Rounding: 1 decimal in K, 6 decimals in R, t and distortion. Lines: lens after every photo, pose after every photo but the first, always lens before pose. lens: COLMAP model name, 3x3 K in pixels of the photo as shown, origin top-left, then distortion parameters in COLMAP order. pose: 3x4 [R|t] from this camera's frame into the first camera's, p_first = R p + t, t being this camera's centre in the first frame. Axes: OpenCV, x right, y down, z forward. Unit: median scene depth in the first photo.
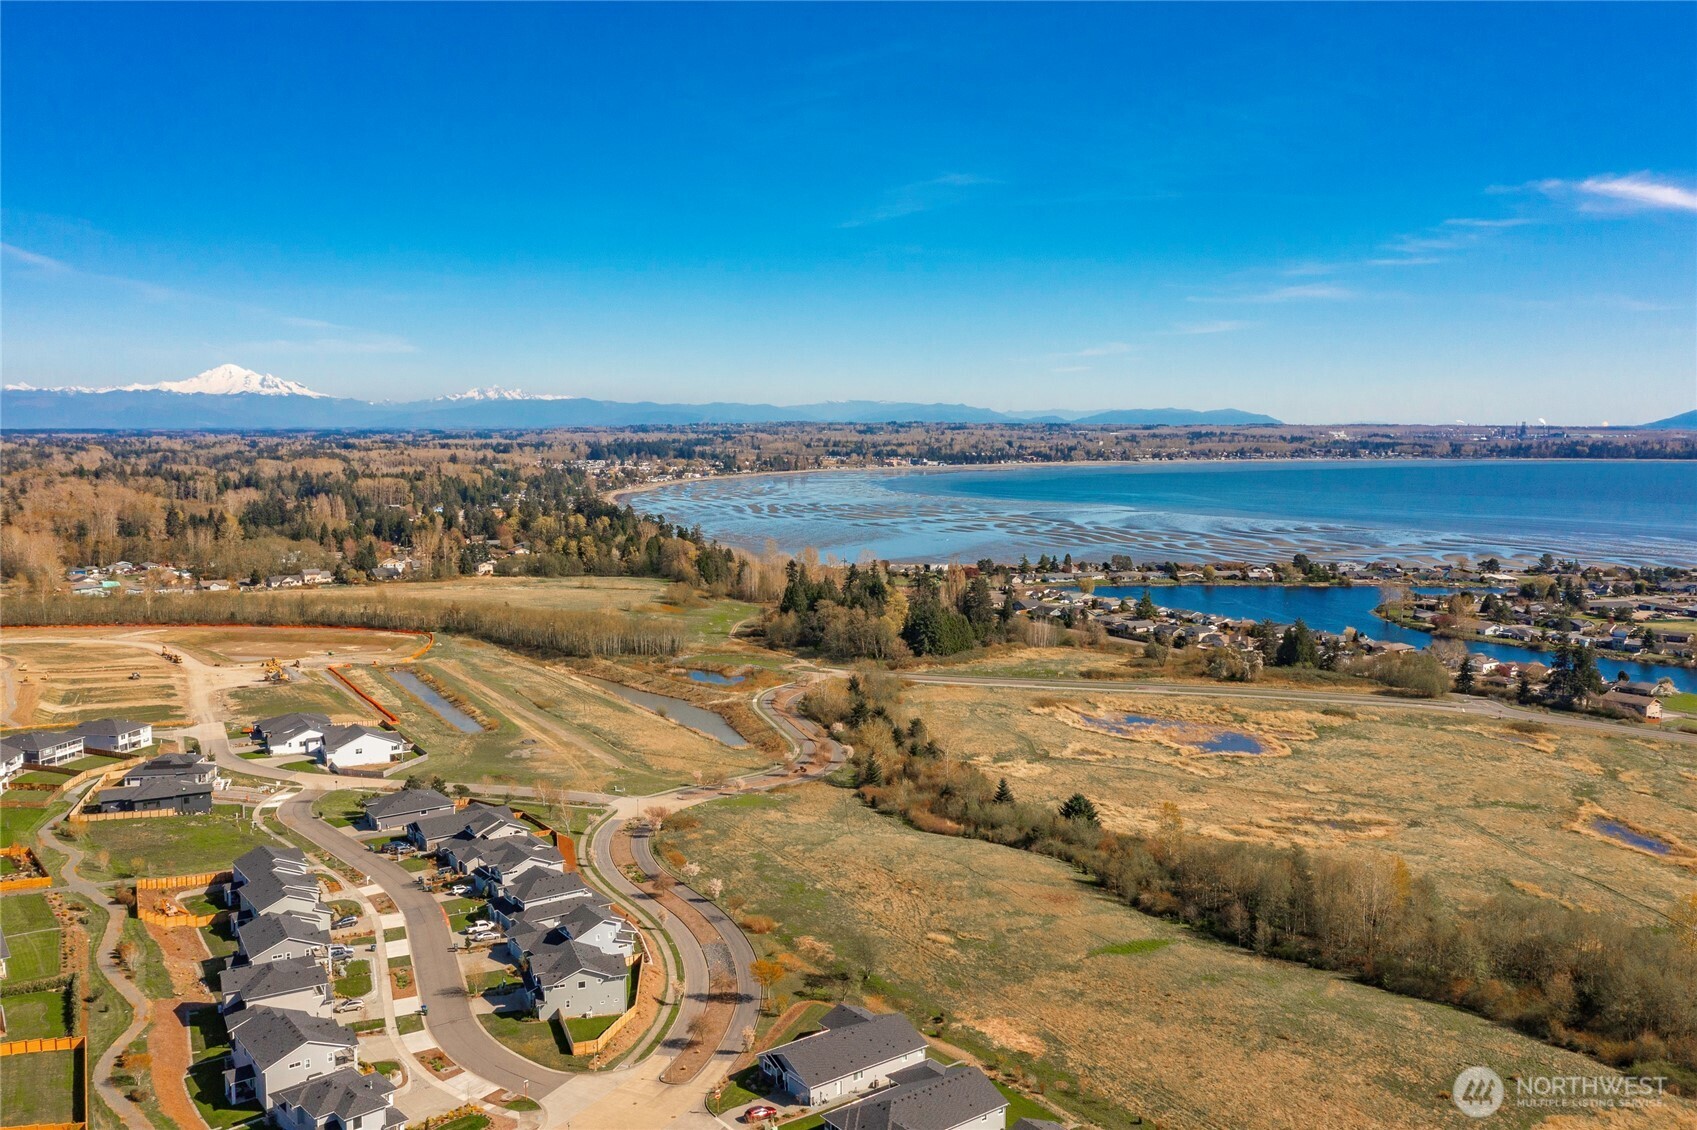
lens RADIAL K [[1362.6, 0, 850.1], [0, 1362.6, 566.5], [0, 0, 1]] dist [-0.015459, 0.071466]
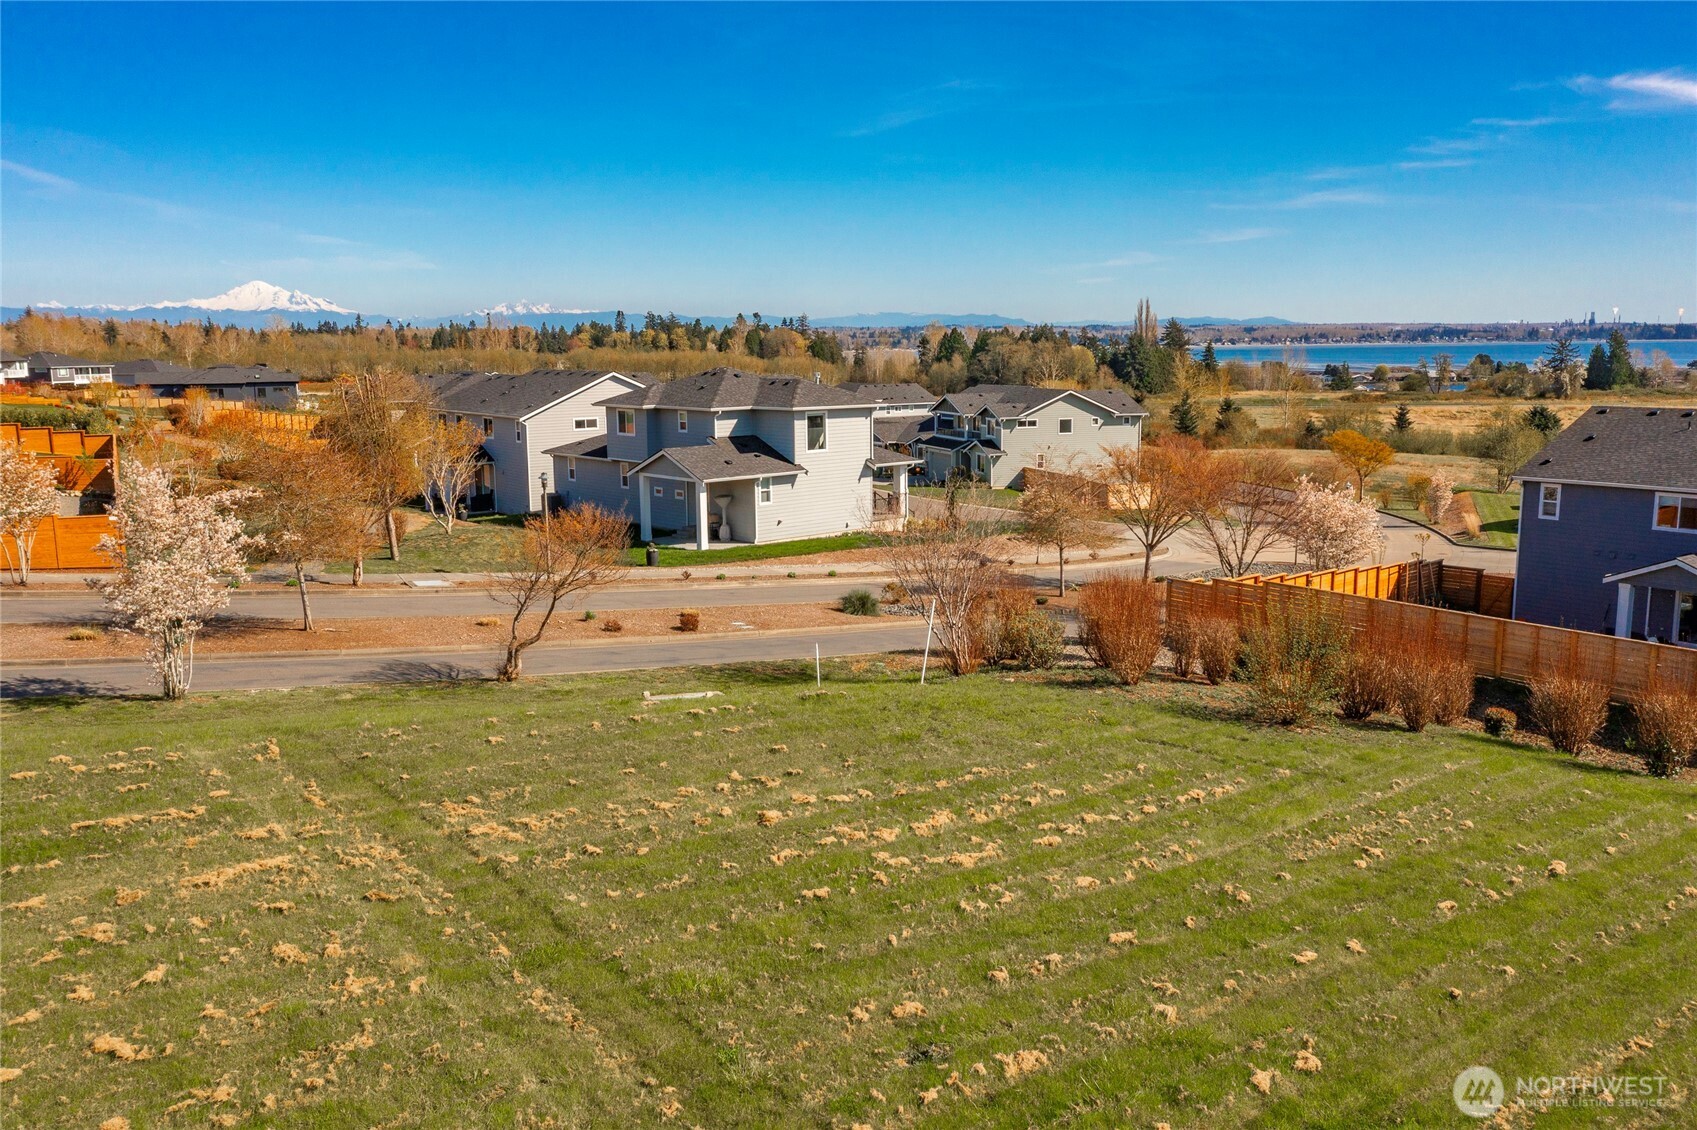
lens RADIAL K [[1360.5, 0, 849.8], [0, 1360.5, 573.5], [0, 0, 1]] dist [-0.015353, 0.074384]
pose [[0.999747, -0.004184, -0.022121, -0.133221], [0.005642, 0.997786, 0.066260, 0.163553], [0.021795, -0.066368, 0.997557, 0.240866]]
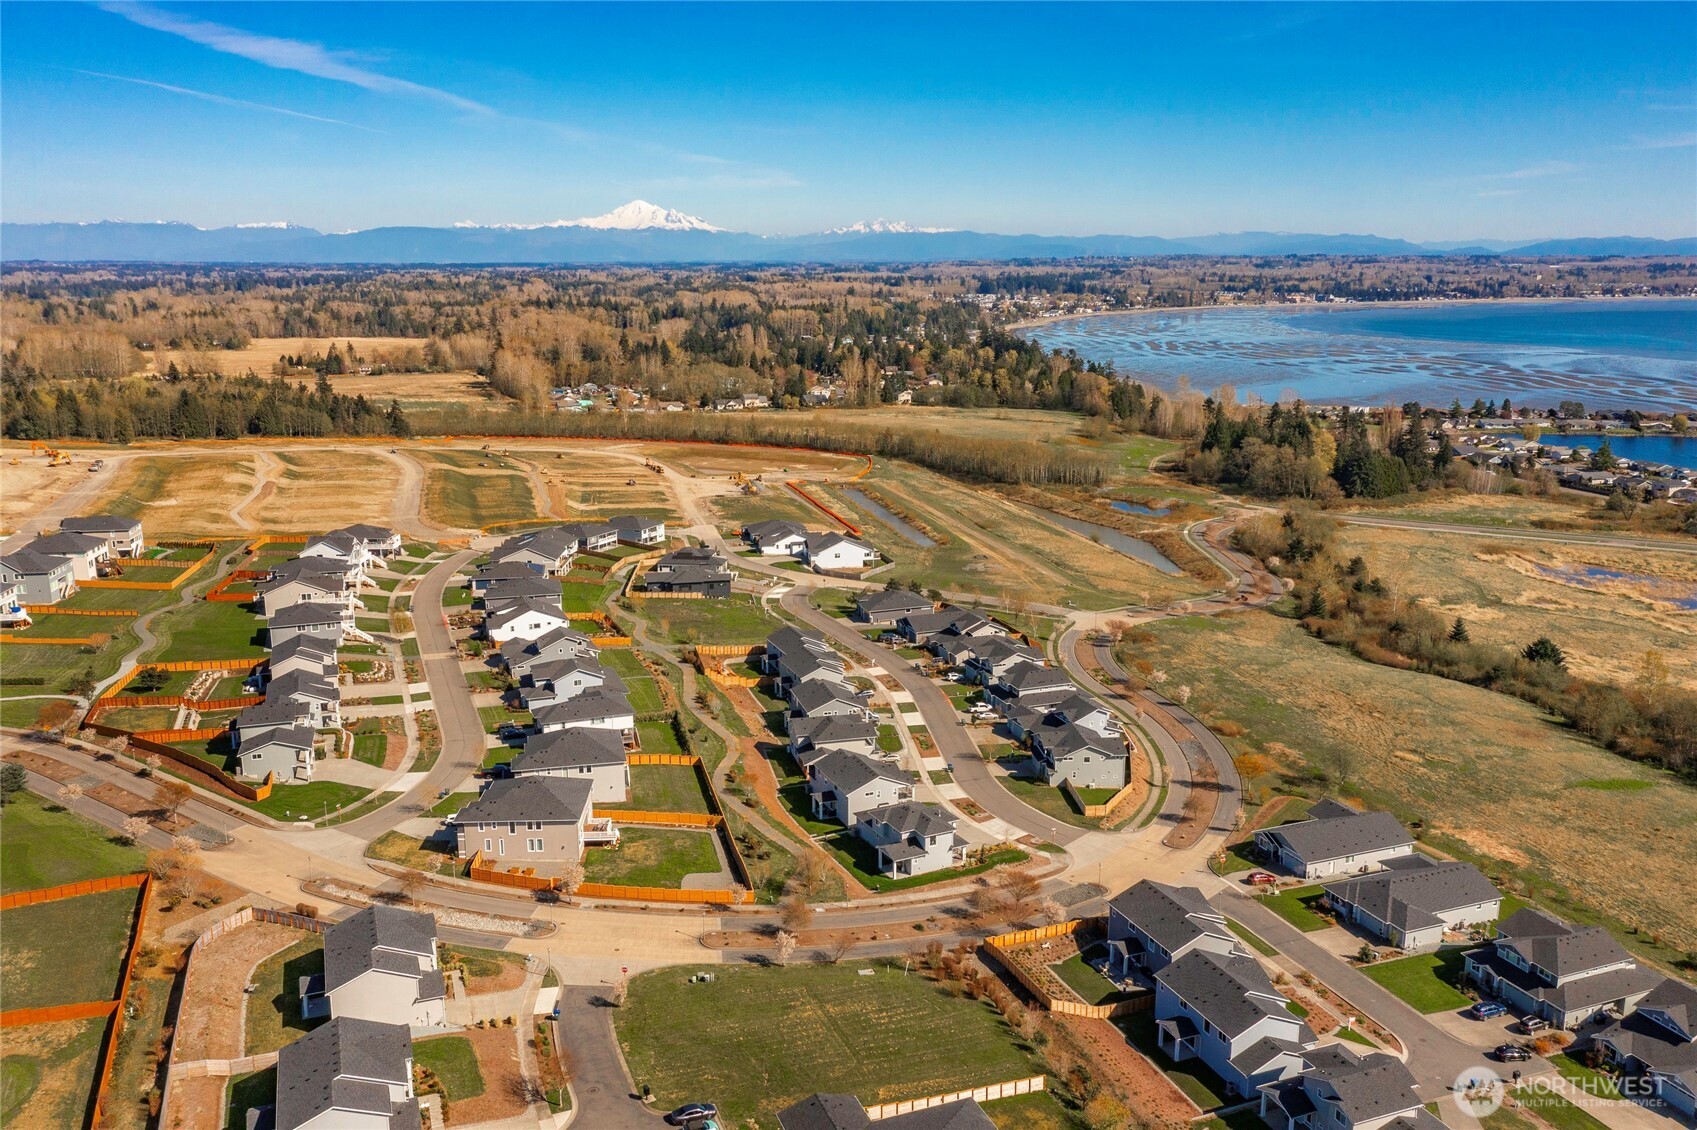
lens RADIAL K [[1360.5, 0, 849.8], [0, 1360.5, 573.5], [0, 0, 1]] dist [-0.015353, 0.074384]
pose [[0.962635, 0.060251, -0.264016, -0.048289], [-0.027013, 0.991437, 0.127764, 0.005997], [0.269453, -0.115858, 0.956019, -0.062676]]
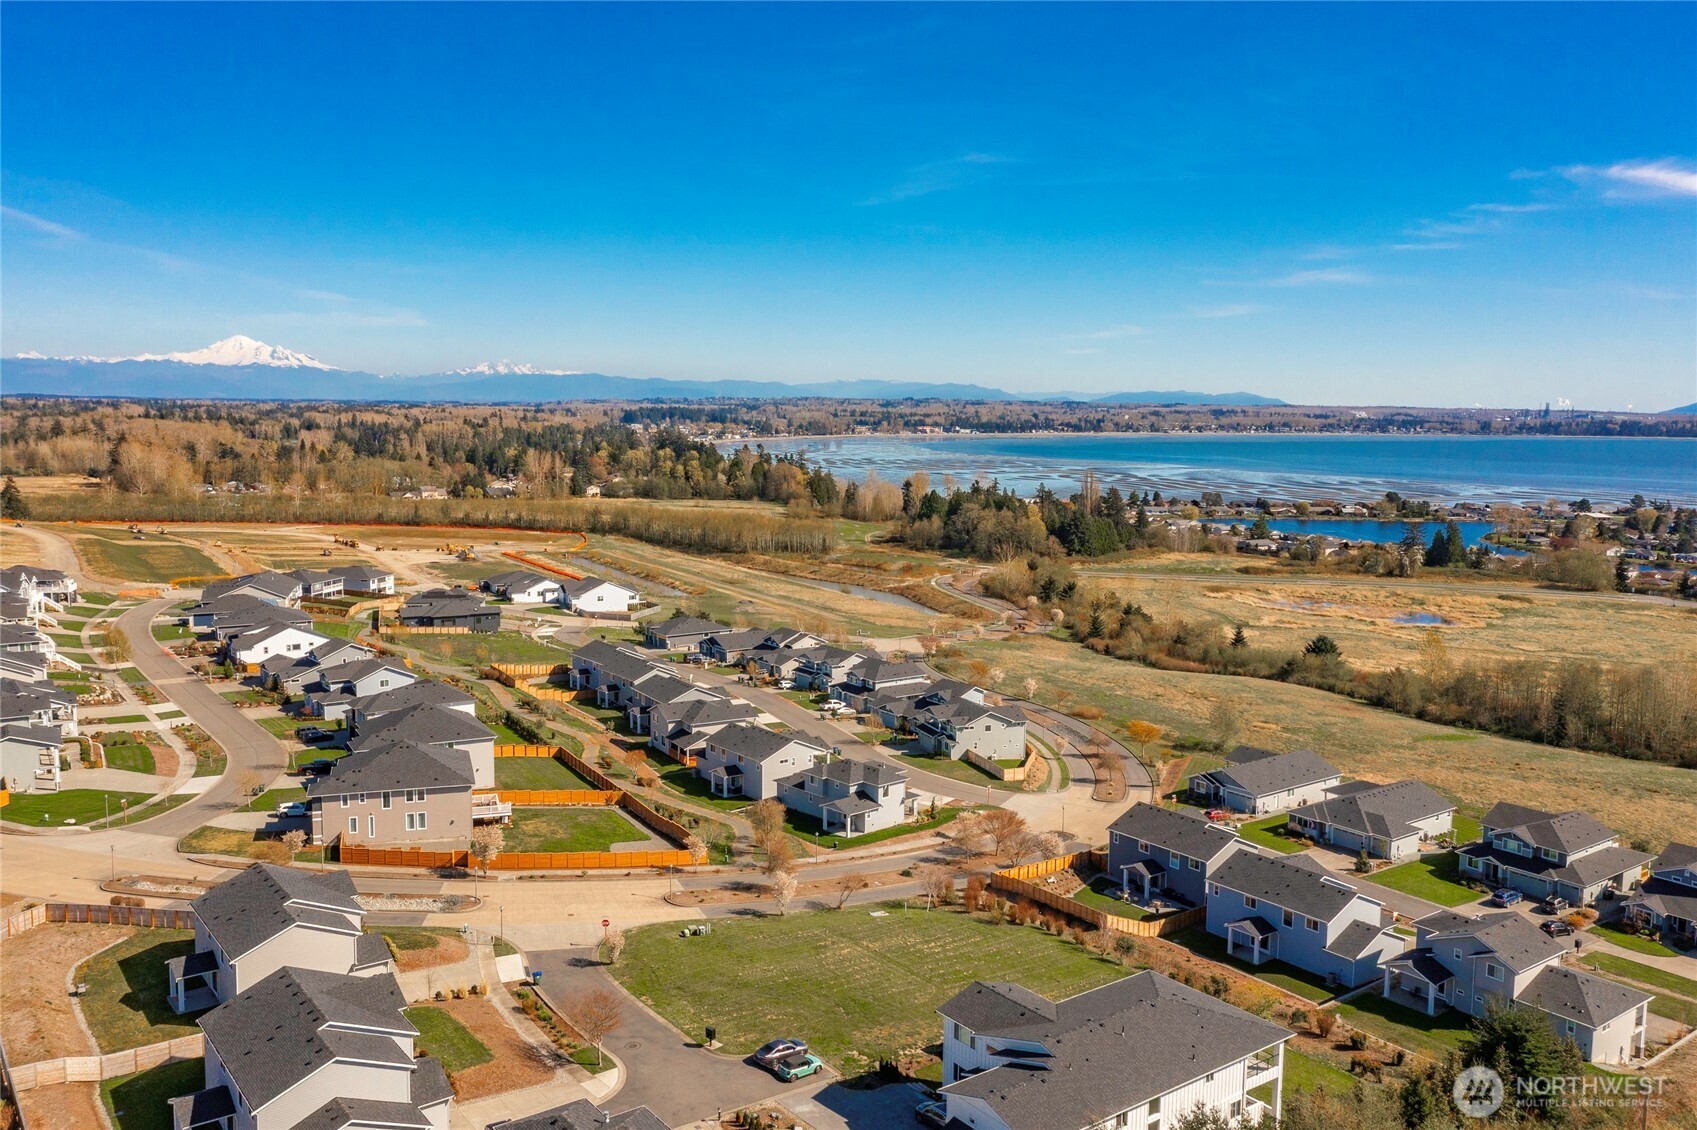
lens RADIAL K [[1362.6, 0, 850.1], [0, 1362.6, 566.5], [0, 0, 1]] dist [-0.015459, 0.071466]
pose [[0.999910, 0.012791, -0.004016, -0.149993], [-0.012732, 0.999815, 0.014388, 0.083924], [0.004200, -0.014335, 0.999888, -0.025238]]
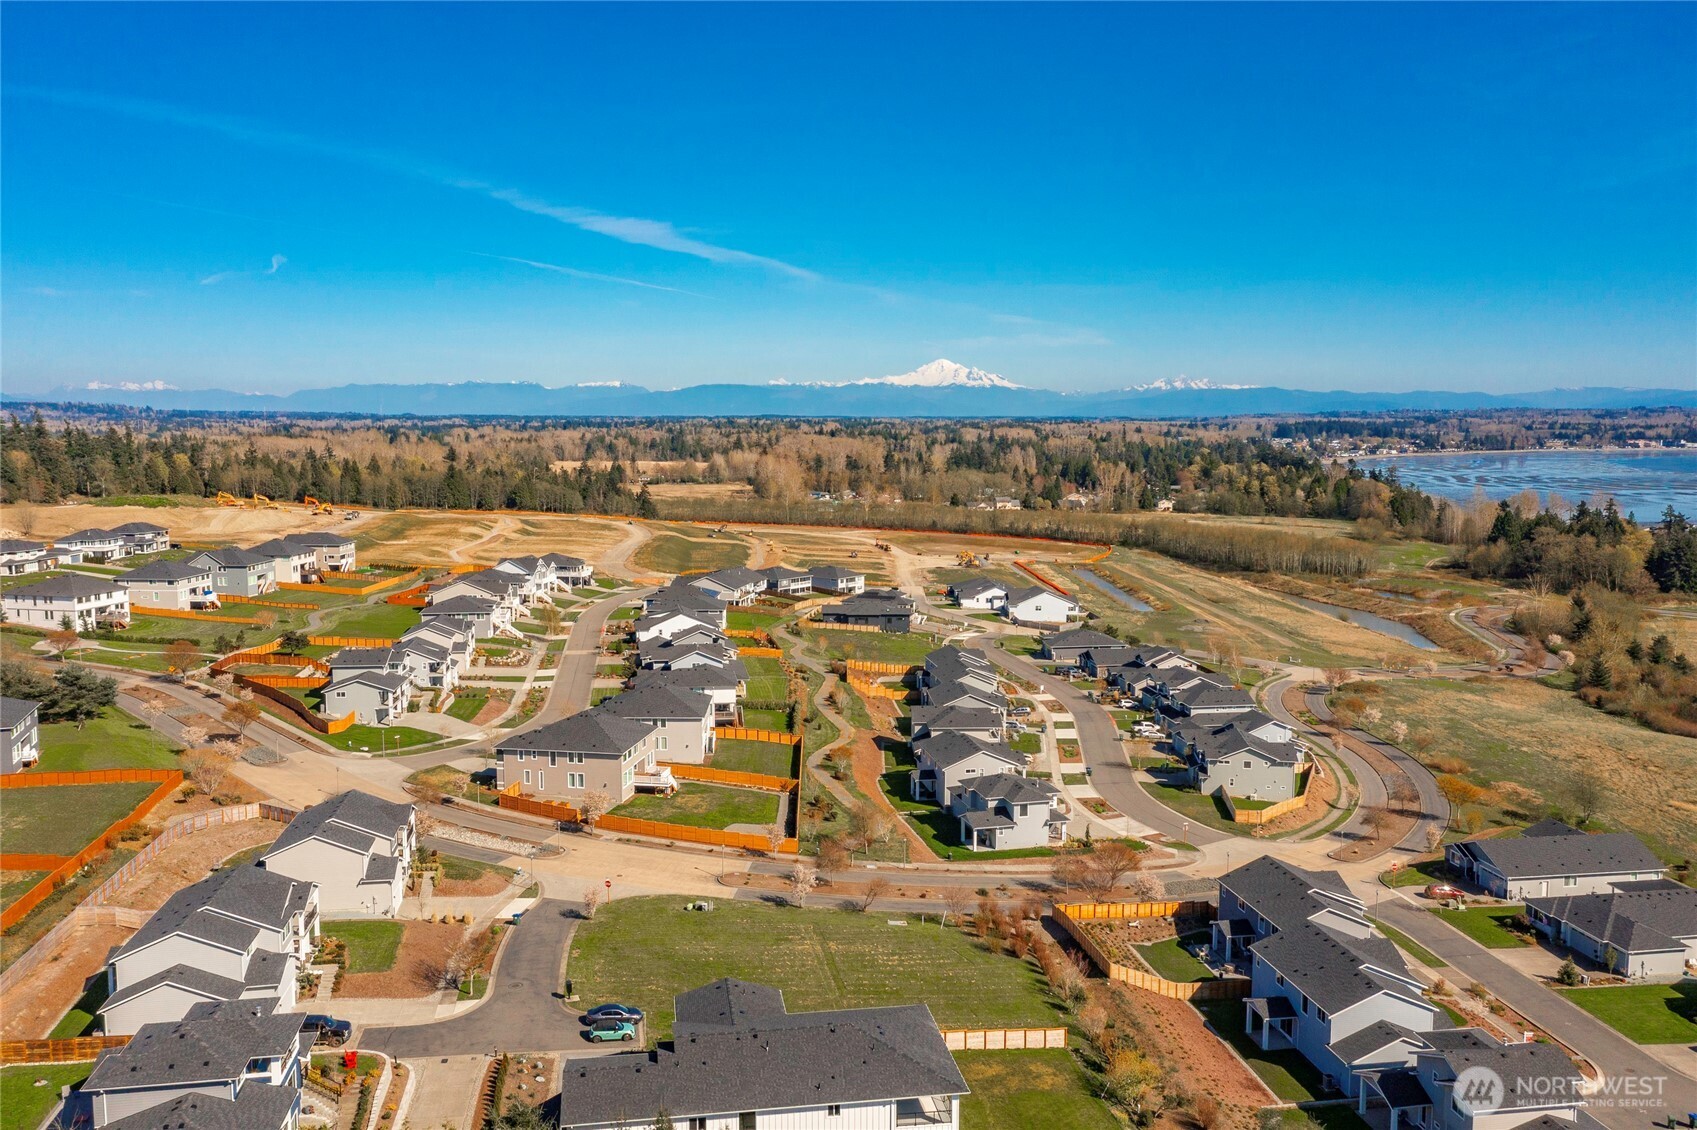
lens RADIAL K [[1362.6, 0, 850.1], [0, 1362.6, 566.5], [0, 0, 1]] dist [-0.015459, 0.071466]
pose [[0.882237, 0.053620, -0.467742, -0.001134], [-0.050595, 0.998538, 0.019037, 0.081239], [0.468079, 0.006871, 0.883660, 0.008380]]
